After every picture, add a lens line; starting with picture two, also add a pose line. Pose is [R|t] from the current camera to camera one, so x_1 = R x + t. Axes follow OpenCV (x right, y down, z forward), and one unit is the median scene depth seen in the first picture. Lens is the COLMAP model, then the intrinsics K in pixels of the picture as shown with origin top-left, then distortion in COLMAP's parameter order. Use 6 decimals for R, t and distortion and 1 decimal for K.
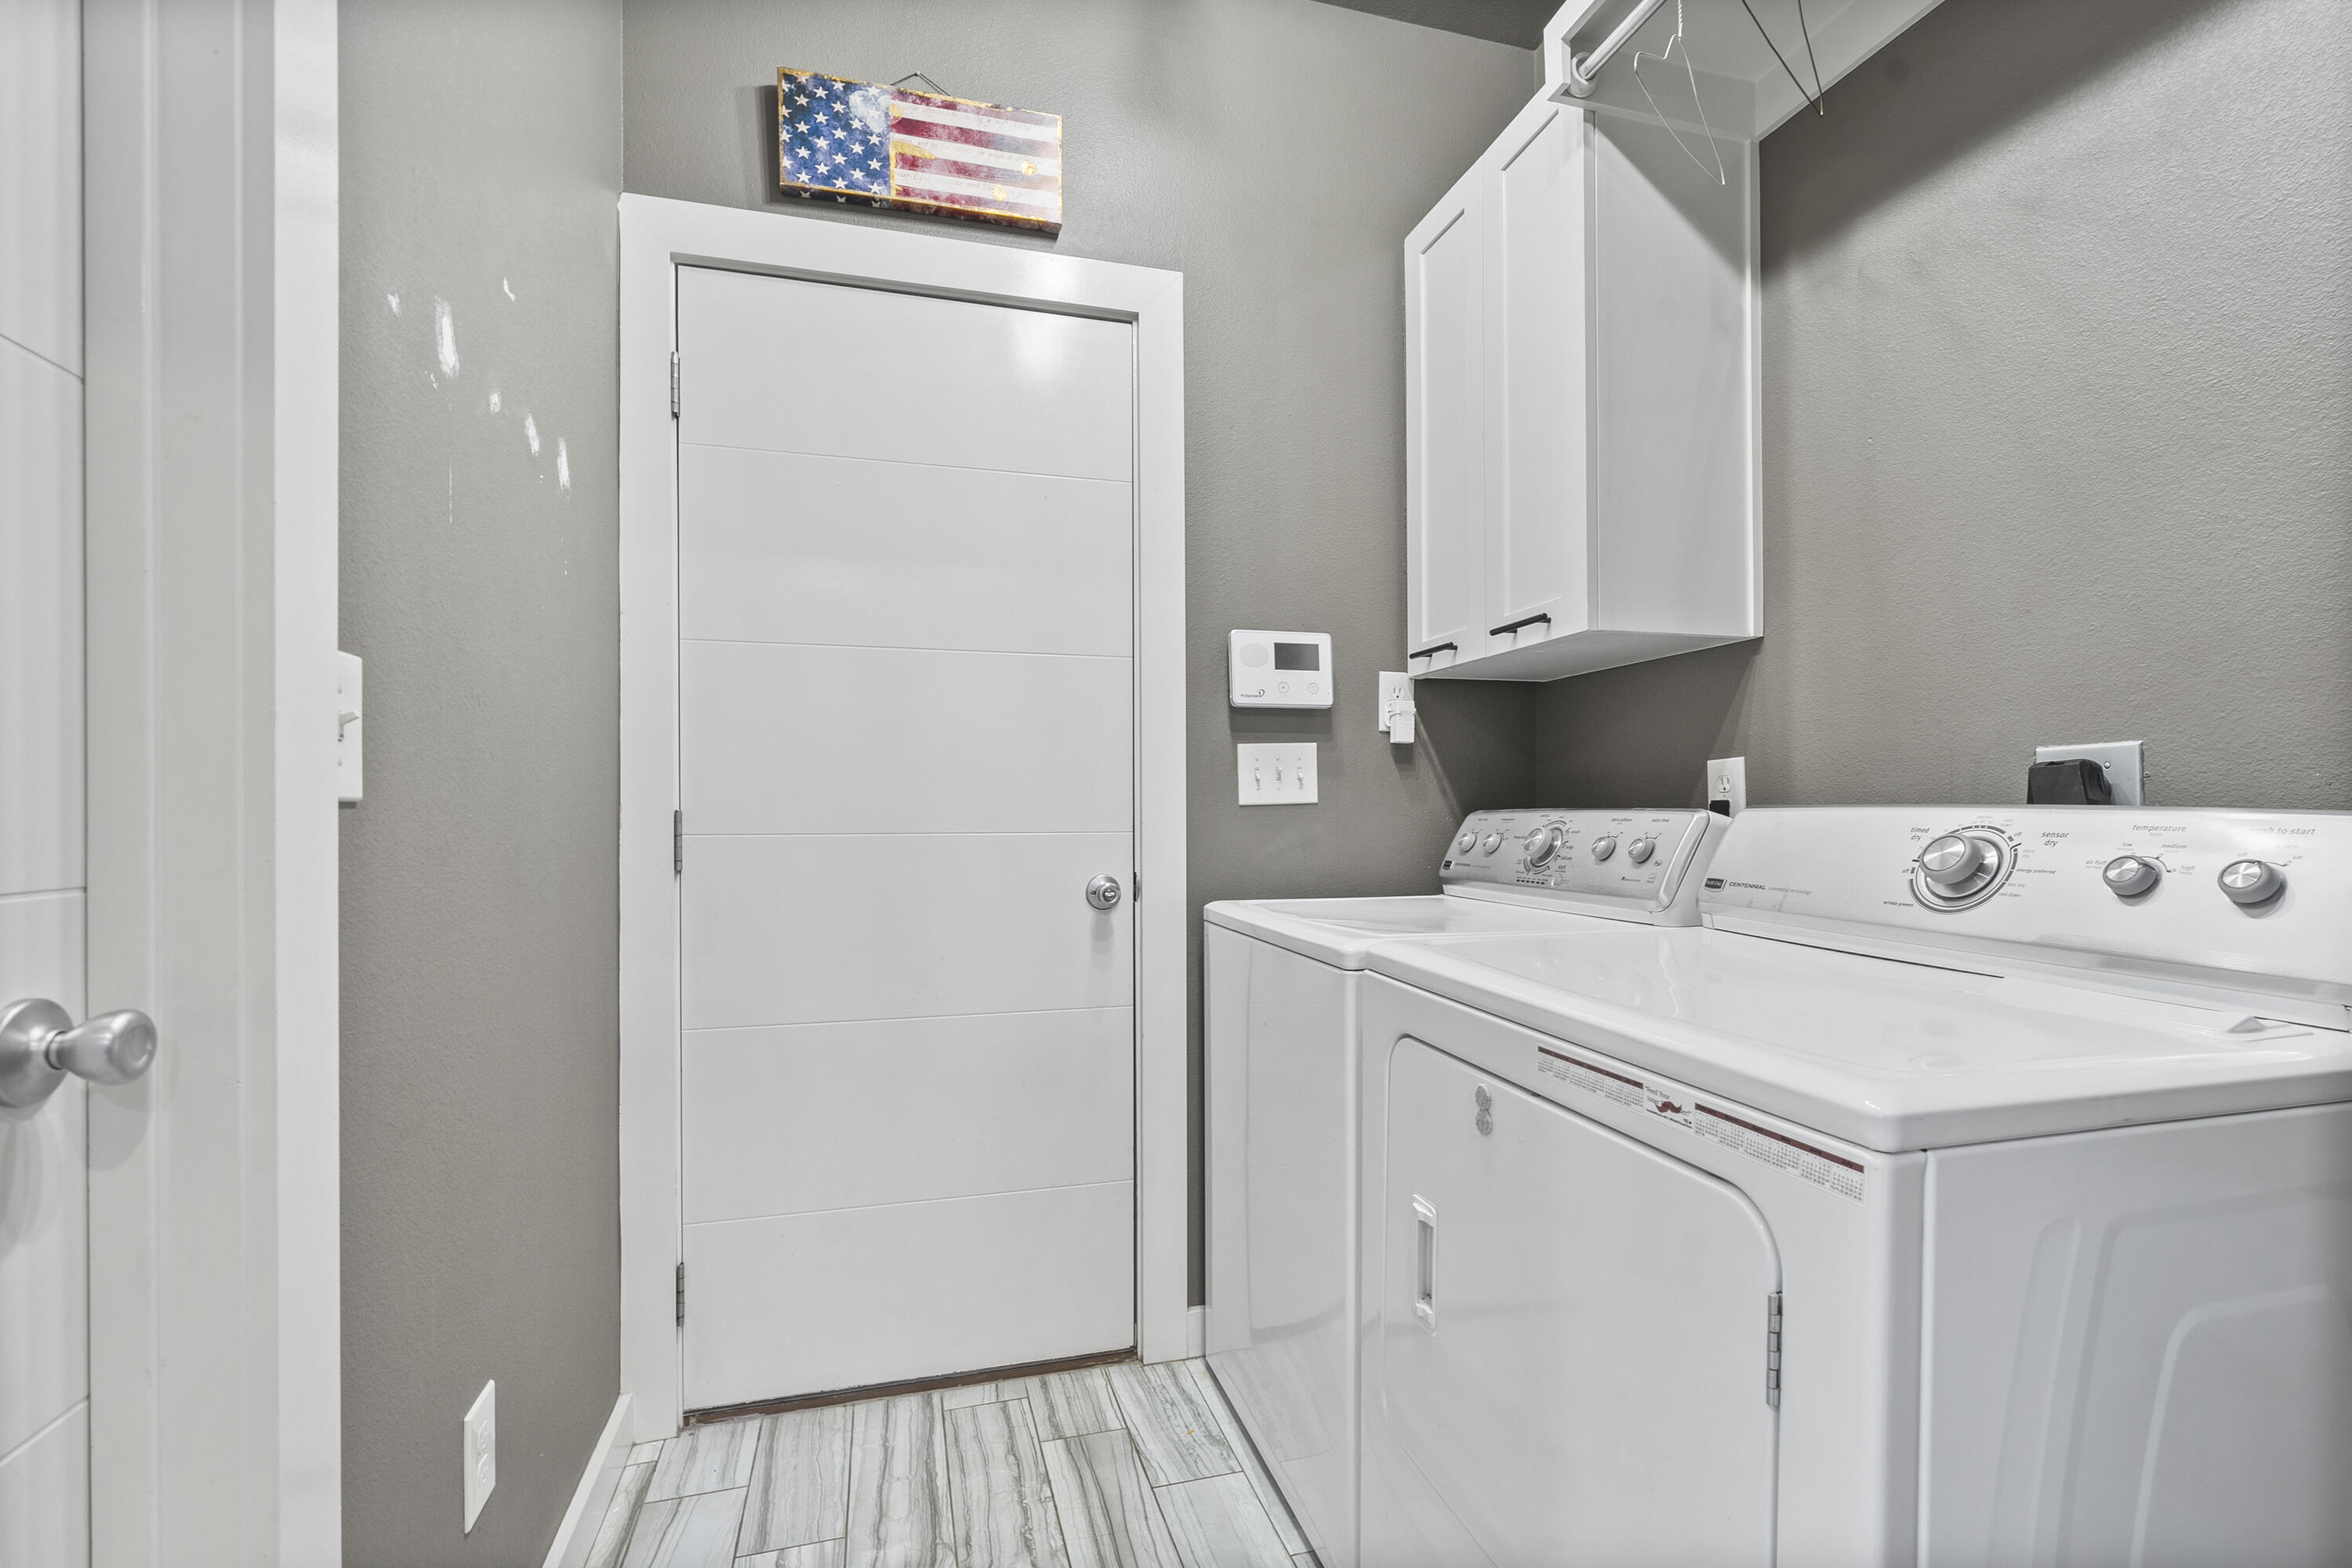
lens RADIAL K [[1051.0, 0, 1179.7], [0, 1051.0, 801.0], [0, 0, 1]] dist [-0.005237, -0.000295]
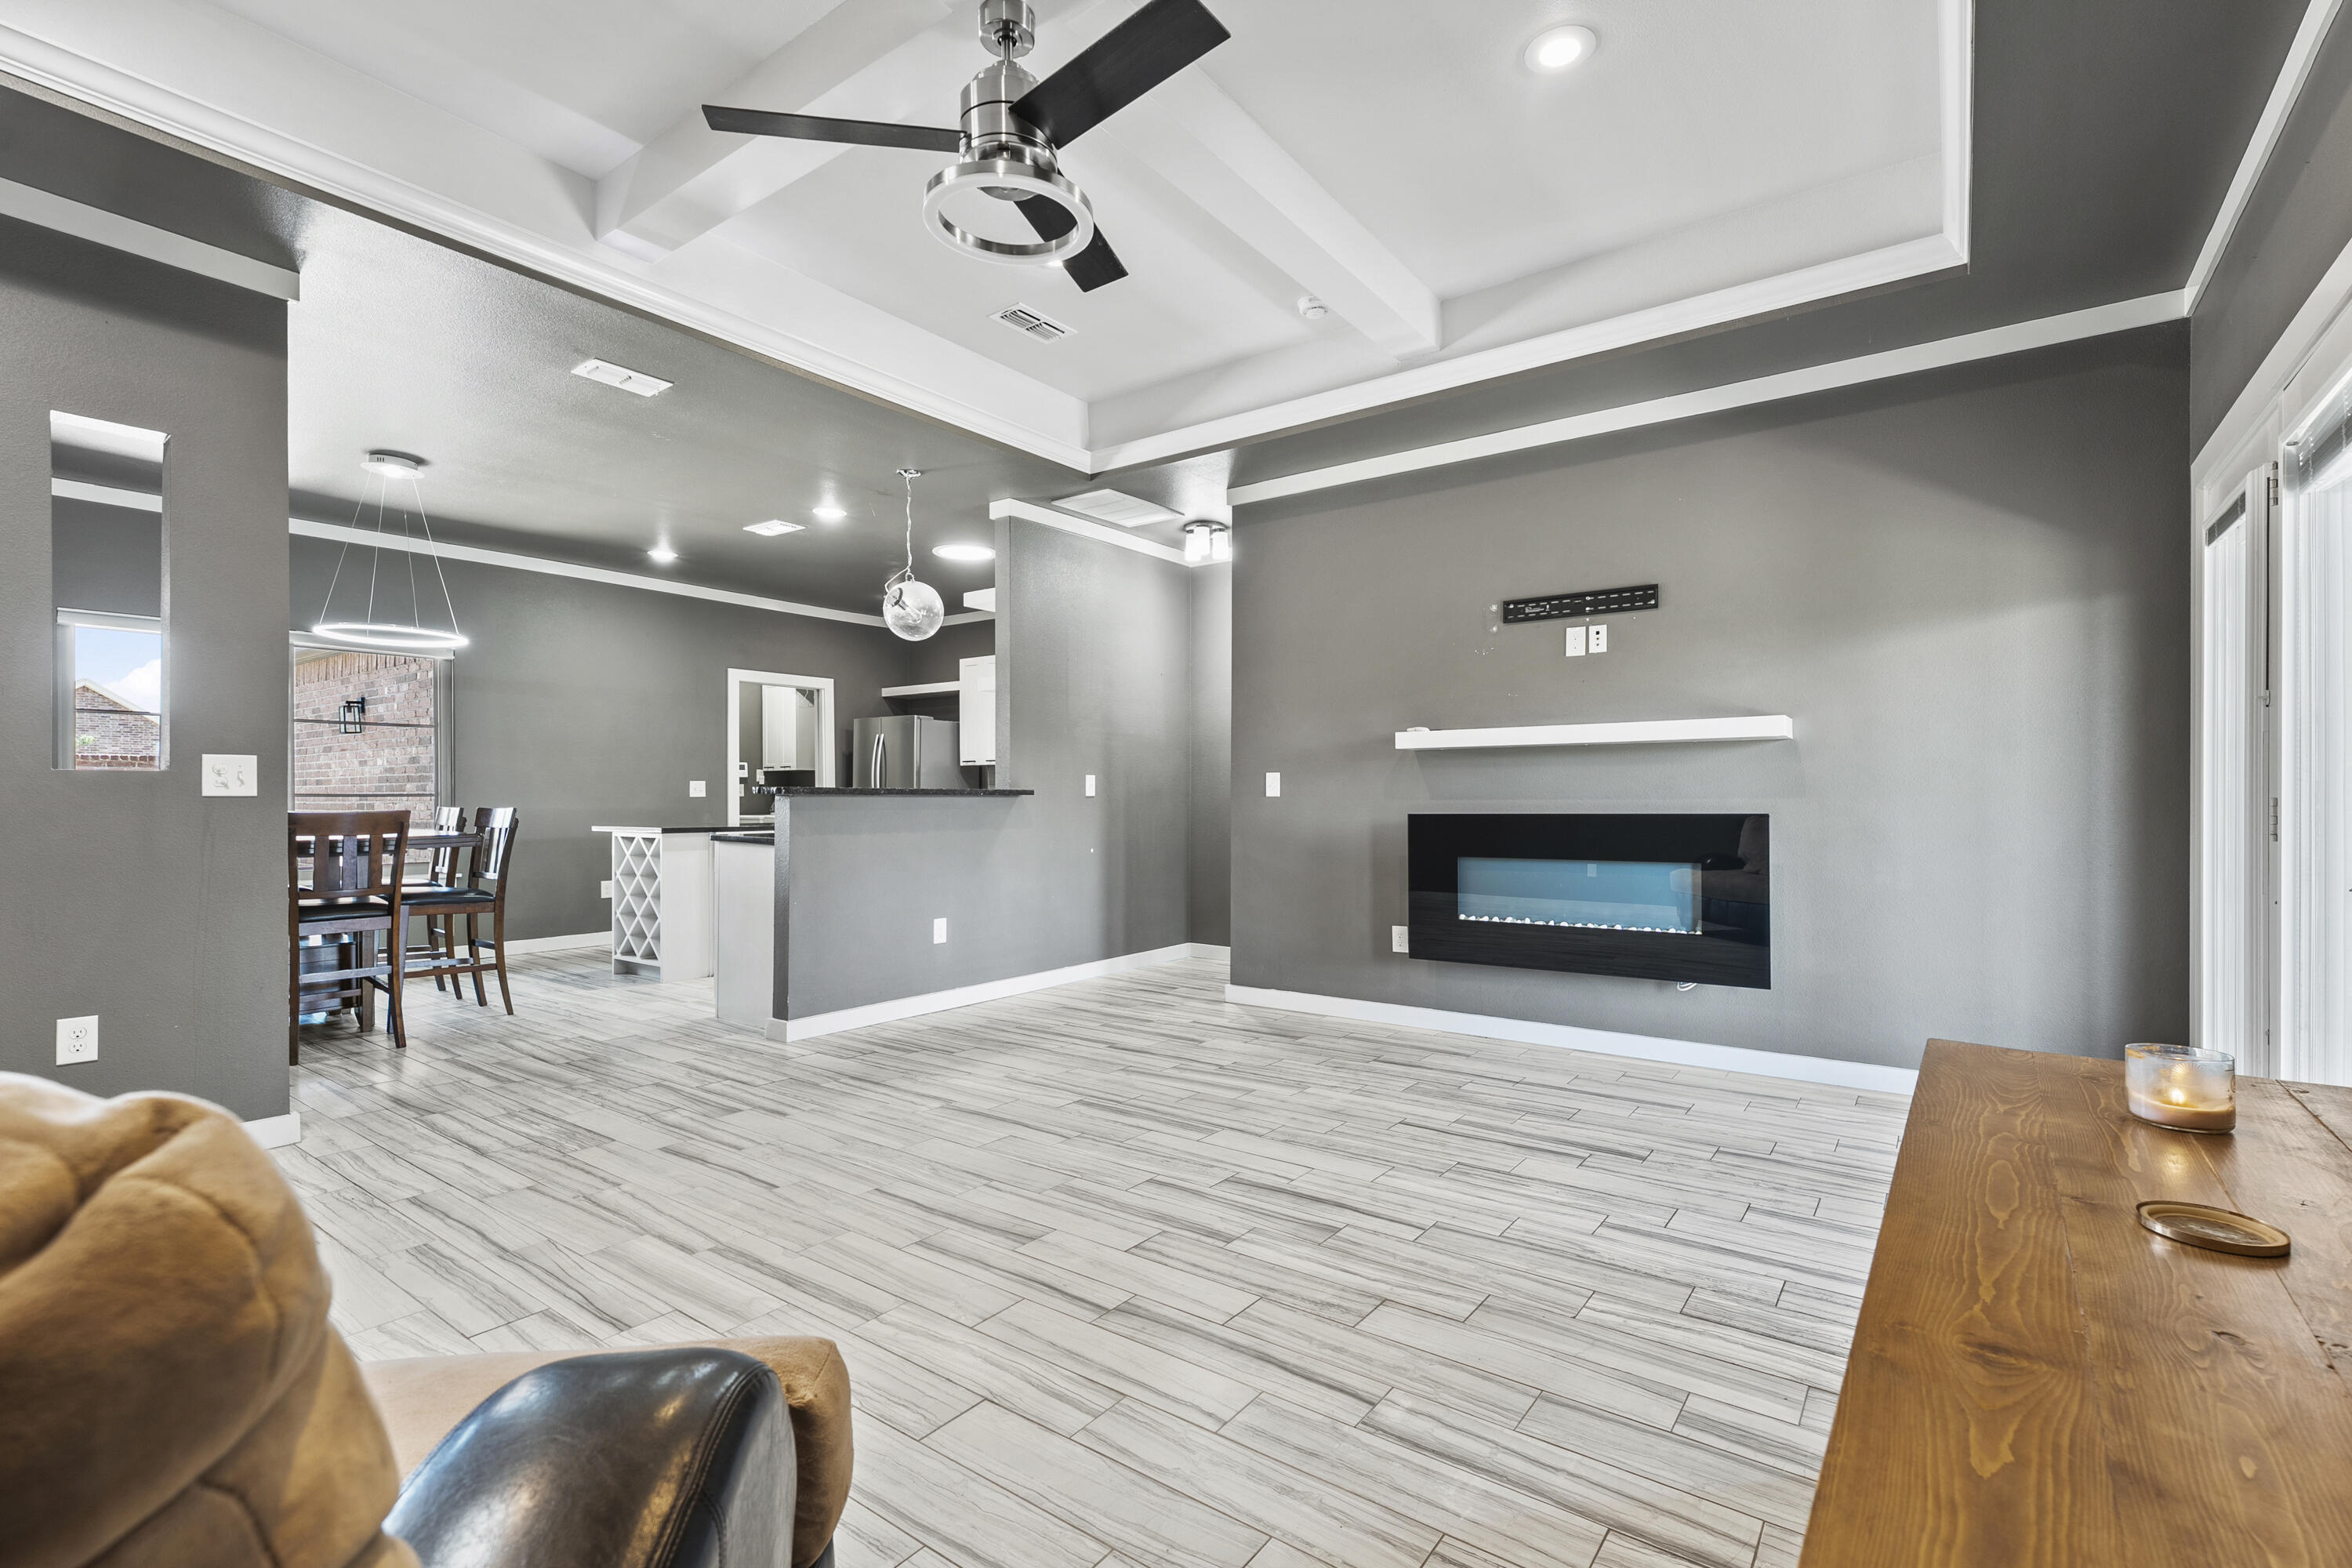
lens RADIAL K [[1057.2, 0, 1161.5], [0, 1057.2, 791.8], [0, 0, 1]] dist [0.000338, 0.000082]
pose [[0.800548, 0.008942, 0.599202, -1.589321], [-0.008615, 0.999957, -0.003412, -0.022745], [-0.599207, -0.002431, 0.800591, -5.182402]]
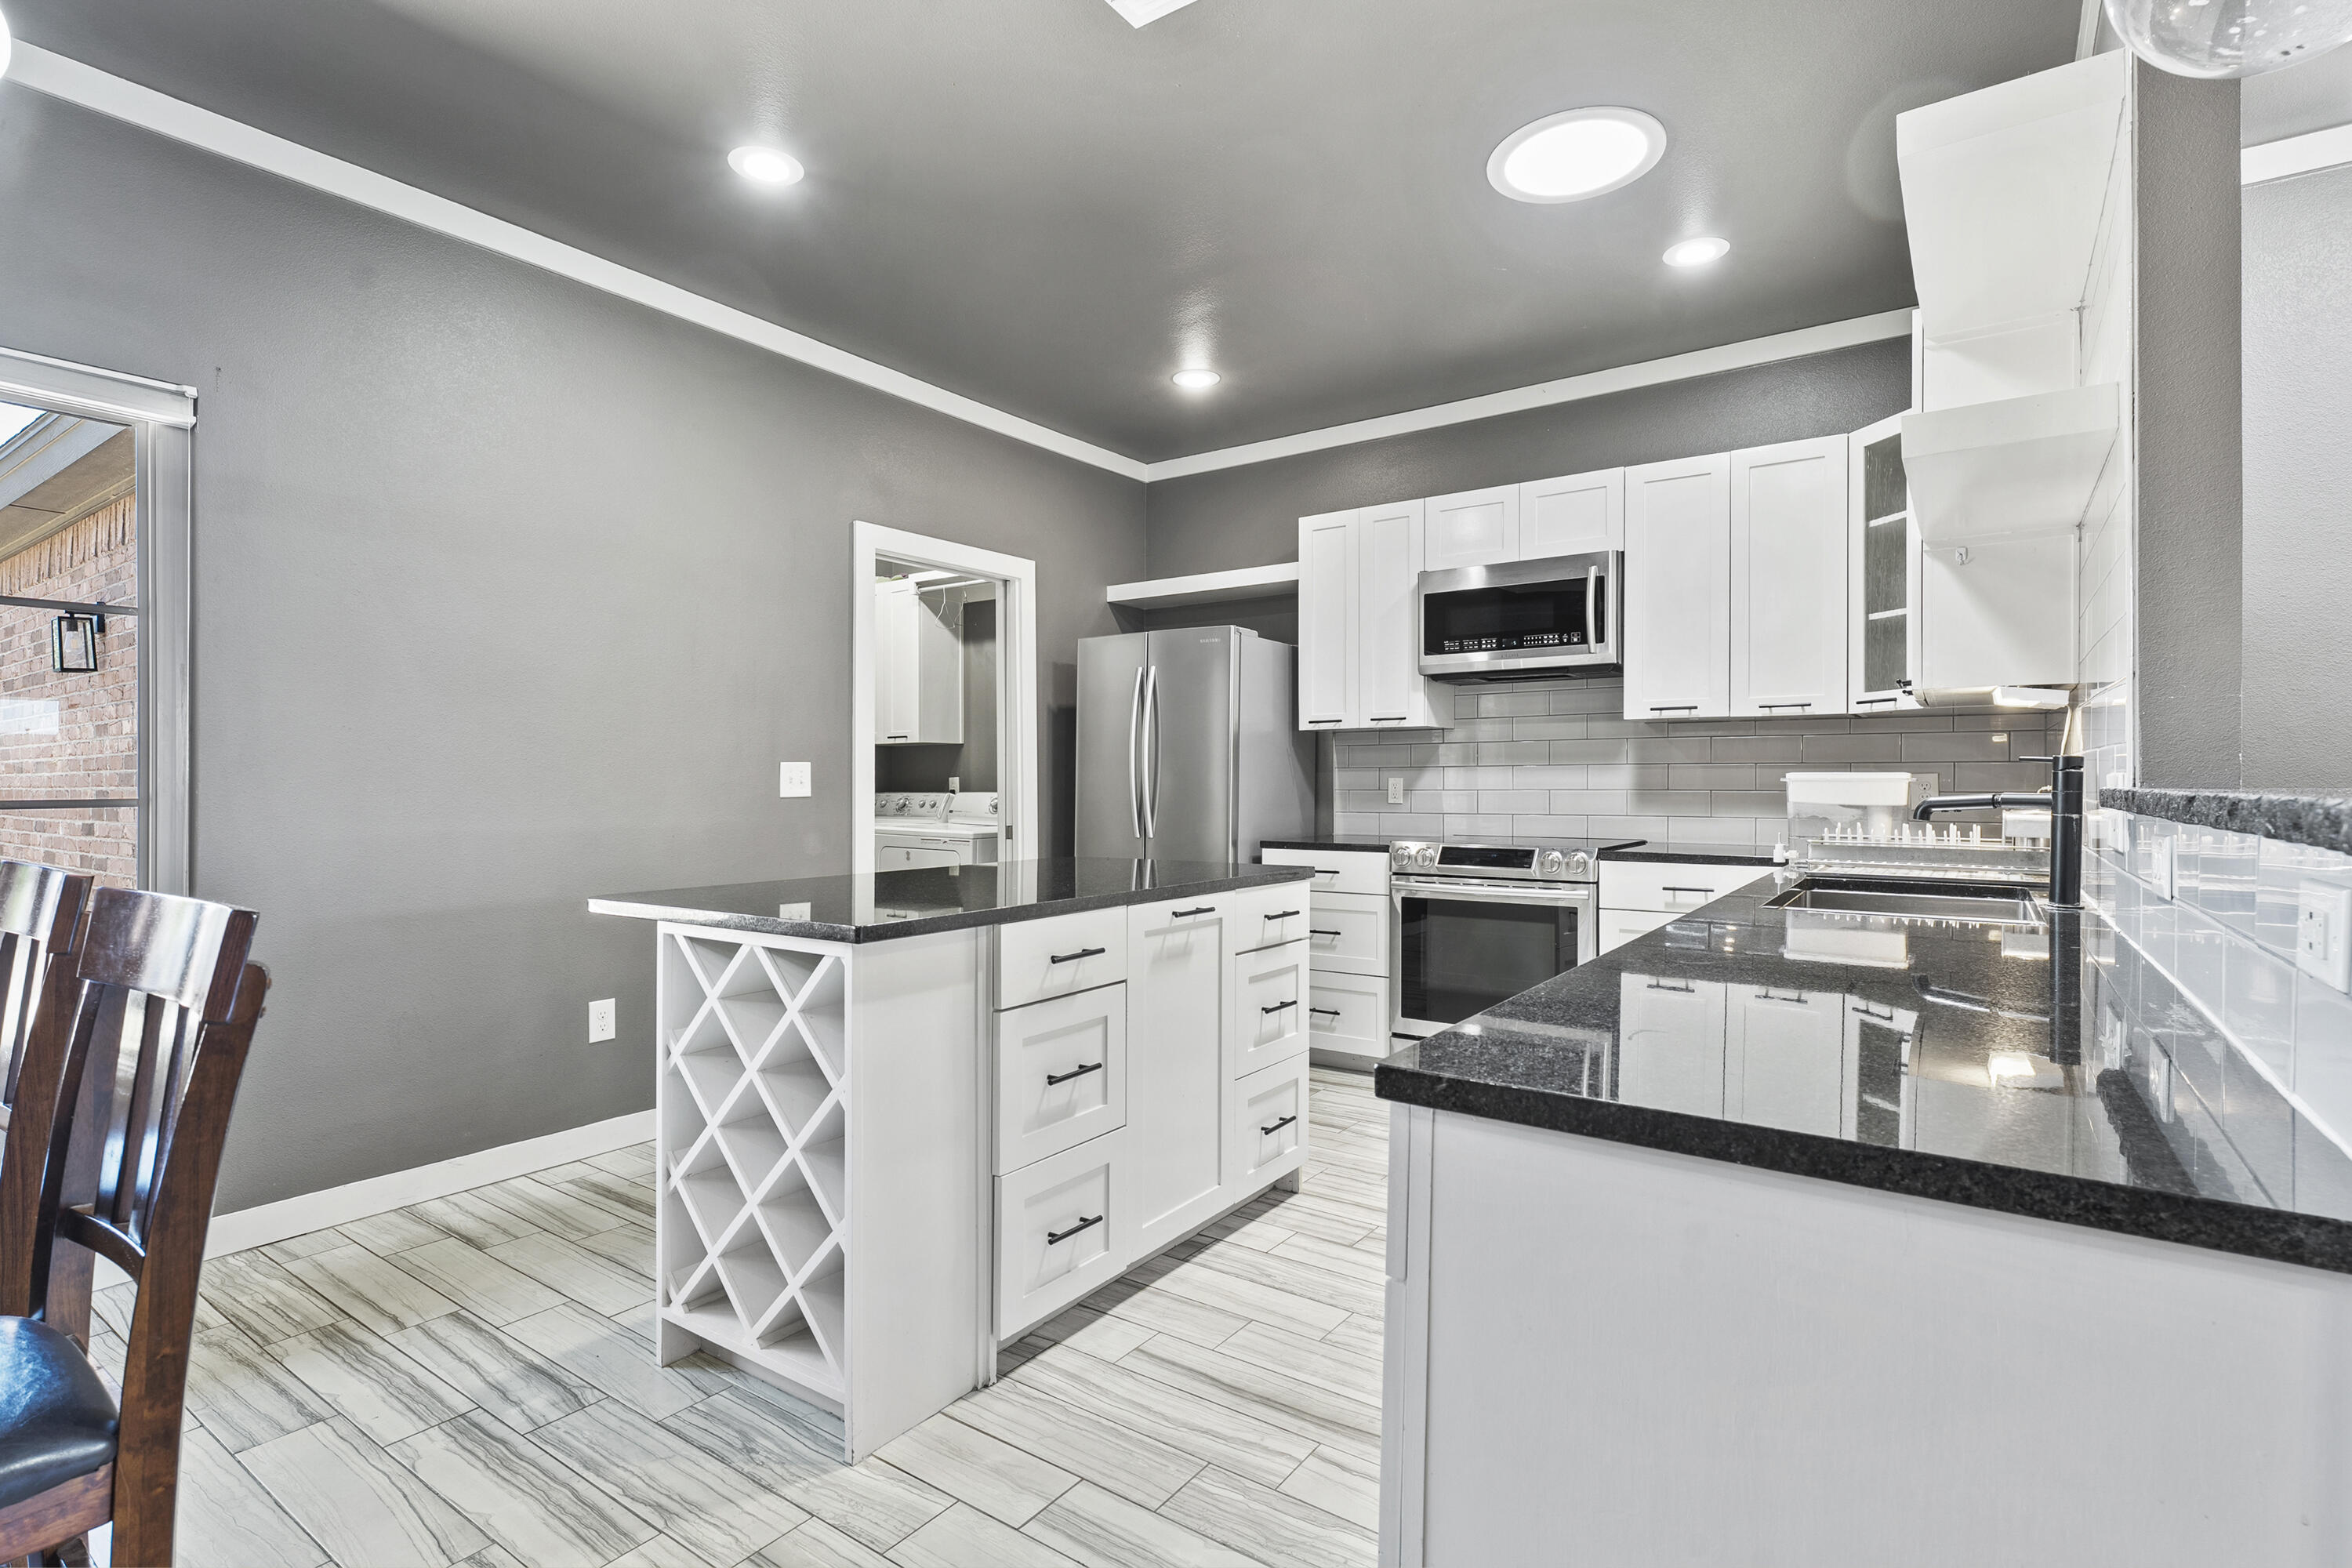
lens RADIAL K [[1135.2, 0, 1174.8], [0, 1135.2, 782.7], [0, 0, 1]] dist [-0.003853, -0.000487]
pose [[0.784048, 0.003253, 0.620692, -1.242132], [-0.005841, 0.999981, 0.002137, -0.036105], [-0.620673, -0.005301, 0.784051, -2.408454]]
